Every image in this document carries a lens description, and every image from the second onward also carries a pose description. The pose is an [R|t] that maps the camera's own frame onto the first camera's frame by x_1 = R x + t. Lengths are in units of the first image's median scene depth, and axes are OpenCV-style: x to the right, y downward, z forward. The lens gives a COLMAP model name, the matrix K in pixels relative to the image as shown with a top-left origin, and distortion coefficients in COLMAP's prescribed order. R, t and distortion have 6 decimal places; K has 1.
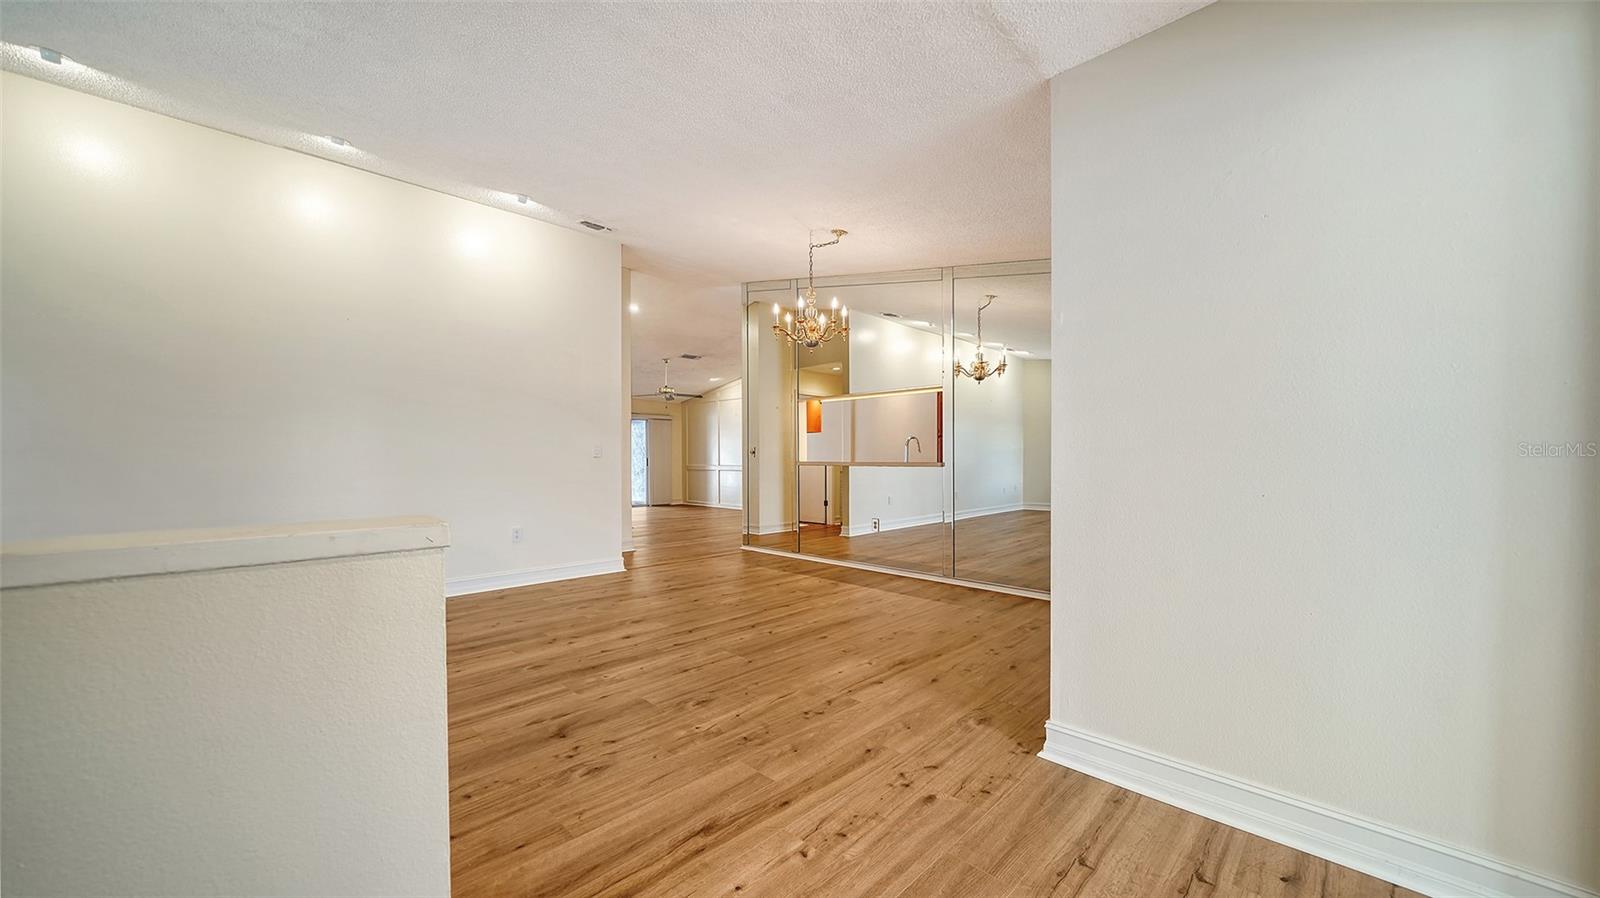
lens RADIAL K [[586.0, 0, 821.1], [0, 586.0, 464.9], [0, 0, 1]] dist [-0.014994, 0.000241]
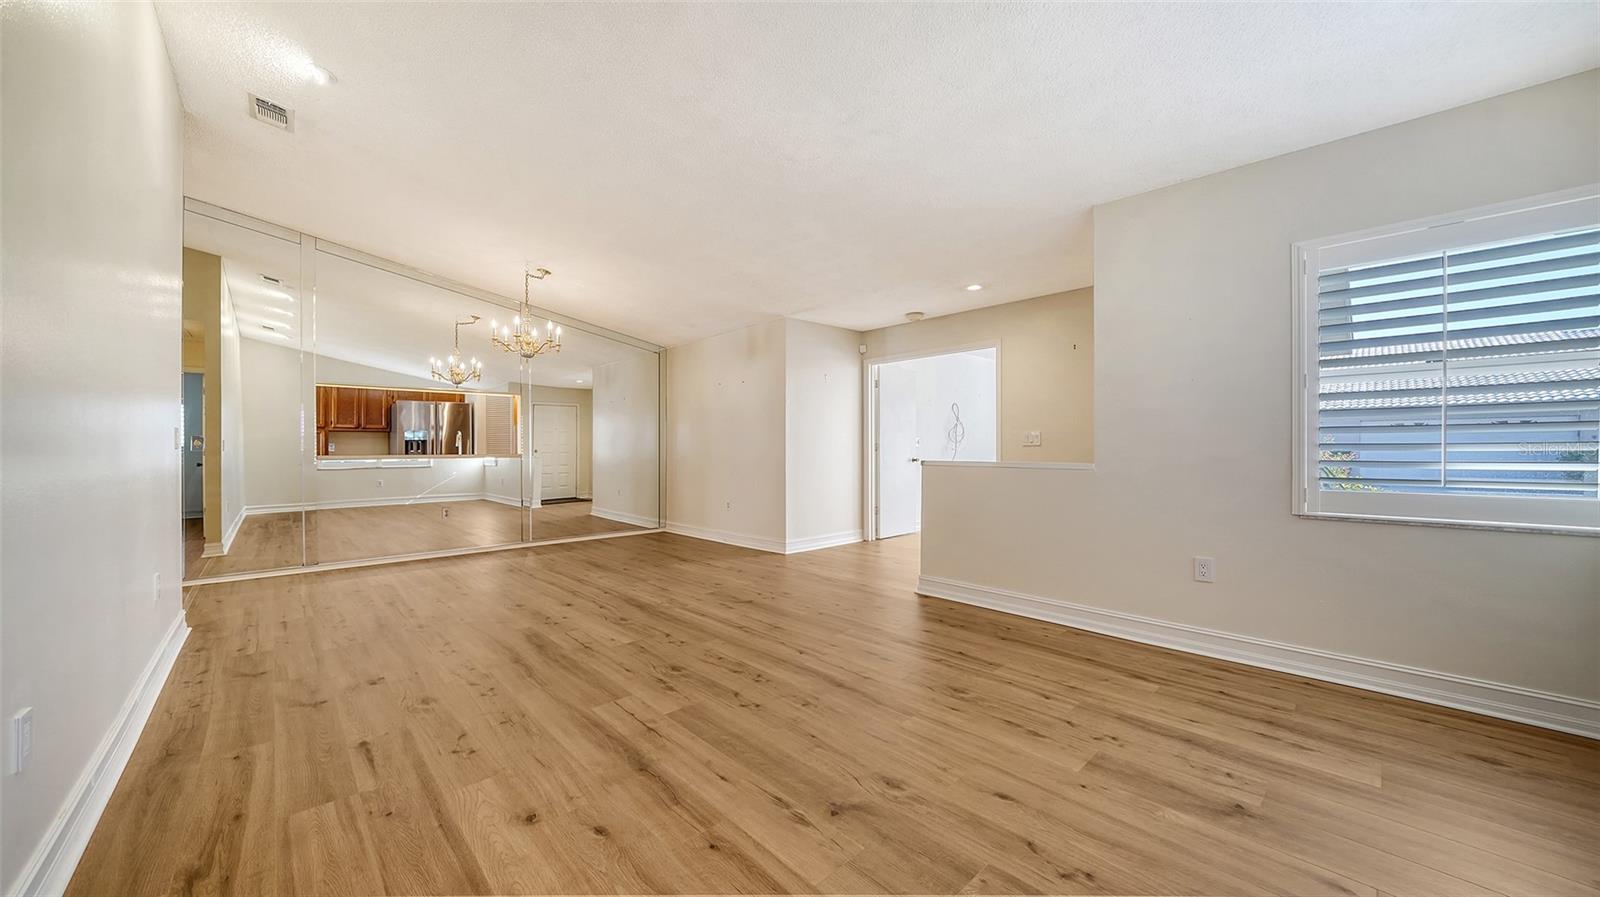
lens RADIAL K [[569.7, 0, 773.8], [0, 569.7, 443.0], [0, 0, 1]] dist [-0.013979, -0.000461]
pose [[0.077381, 0.007313, 0.996975, -1.526779], [0.021920, 0.999719, -0.009034, -0.003031], [-0.996761, 0.022553, 0.077199, 0.547101]]
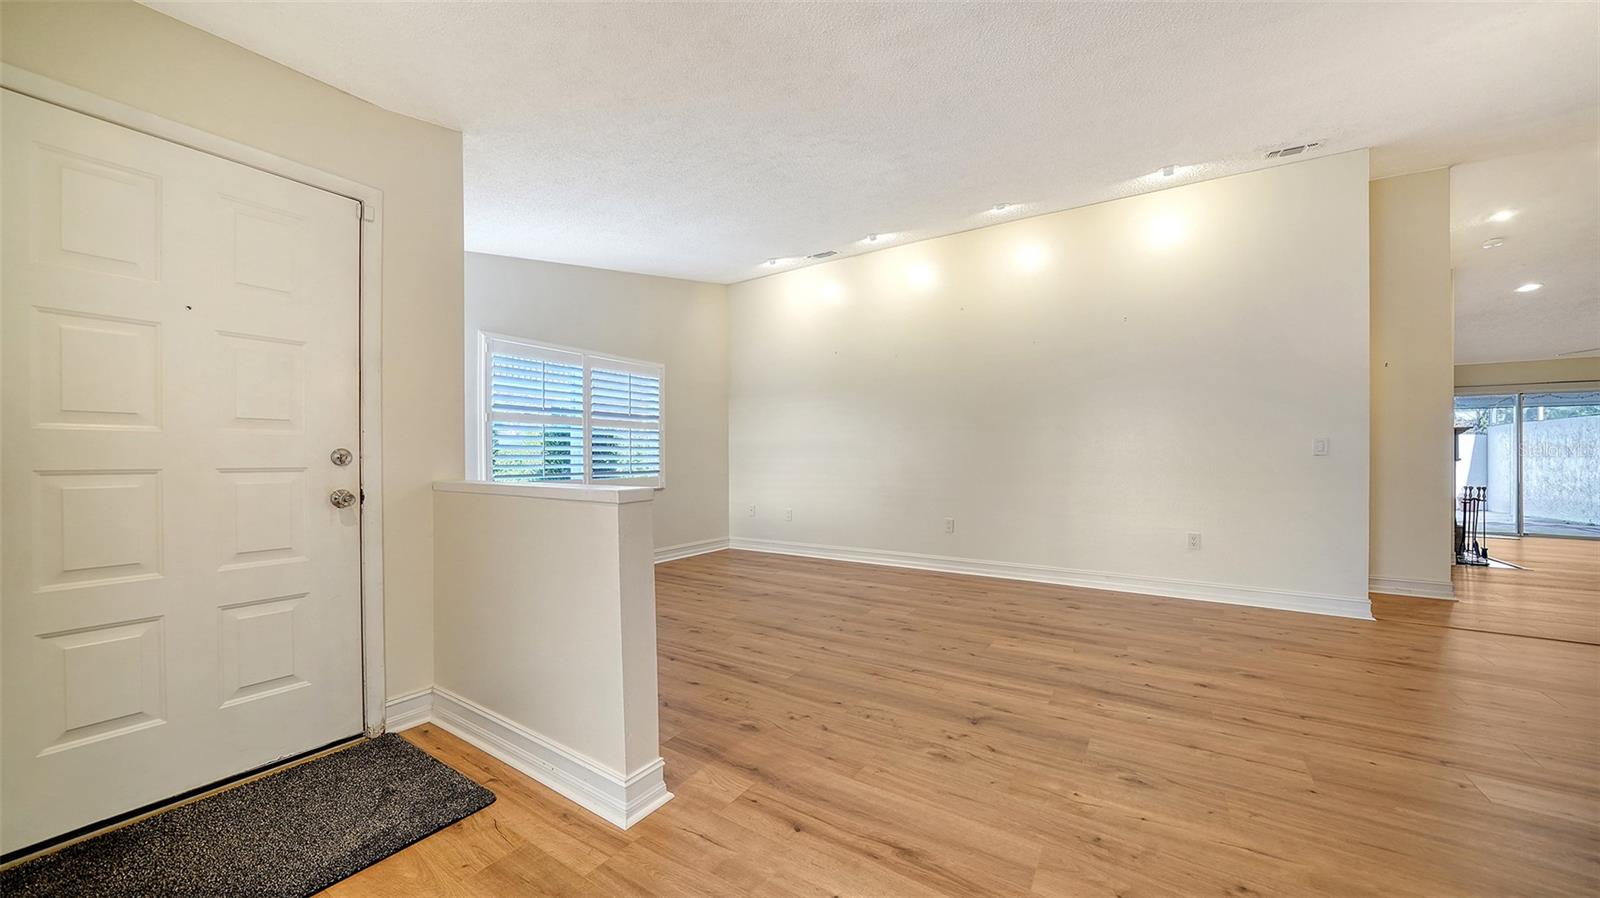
lens RADIAL K [[569.7, 0, 768.6], [0, 569.7, 456.8], [0, 0, 1]] dist [-0.013979, -0.000461]
pose [[0.153630, 0.004521, -0.988118, 0.347987], [-0.013507, 0.999906, 0.002475, -0.004890], [0.988036, 0.012967, 0.153677, 0.331442]]
